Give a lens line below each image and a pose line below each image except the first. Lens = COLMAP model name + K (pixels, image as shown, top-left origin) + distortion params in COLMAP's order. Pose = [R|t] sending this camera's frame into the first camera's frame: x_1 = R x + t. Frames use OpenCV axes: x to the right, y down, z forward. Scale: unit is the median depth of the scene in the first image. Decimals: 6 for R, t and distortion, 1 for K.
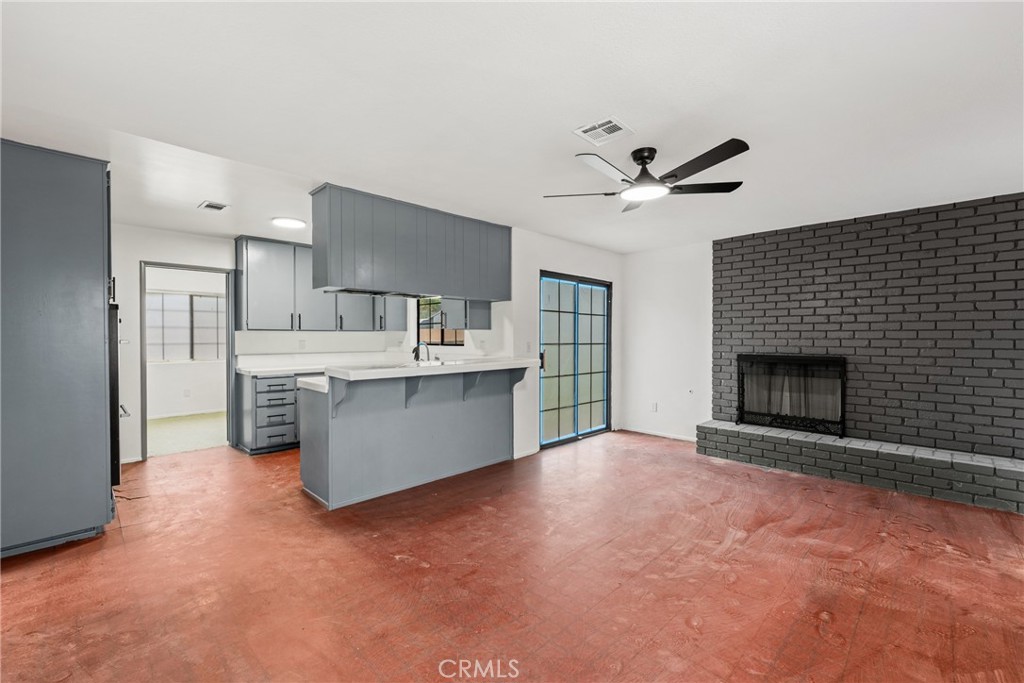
lens RADIAL K [[433.3, 0, 509.7], [0, 433.3, 341.4], [0, 0, 1]] dist [-0.003185, 0.000024]
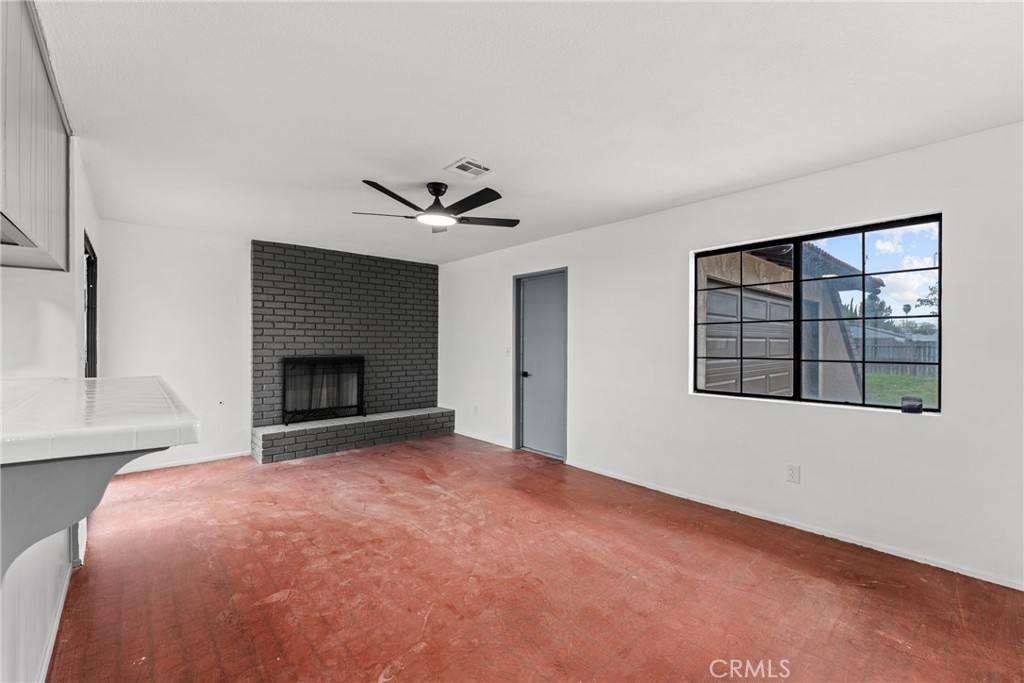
lens RADIAL K [[433.3, 0, 507.1], [0, 433.3, 344.0], [0, 0, 1]] dist [-0.003185, 0.000024]
pose [[0.047956, -0.005125, 0.998836, -0.598933], [0.006607, 0.999967, 0.004814, -0.005864], [-0.998828, 0.006369, 0.047988, 0.521301]]
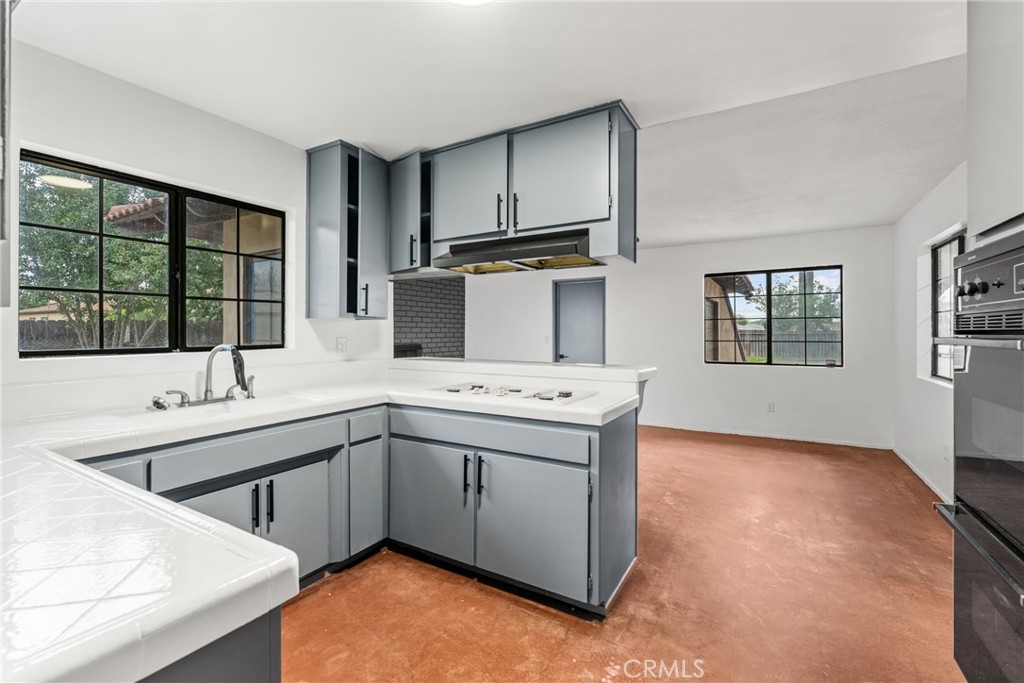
lens RADIAL K [[433.3, 0, 520.3], [0, 433.3, 332.8], [0, 0, 1]] dist [-0.003185, 0.000024]
pose [[-0.256145, -0.002774, 0.966634, -0.919345], [0.008649, 0.999949, 0.005161, -0.010763], [-0.966600, 0.009683, -0.256108, 1.169192]]
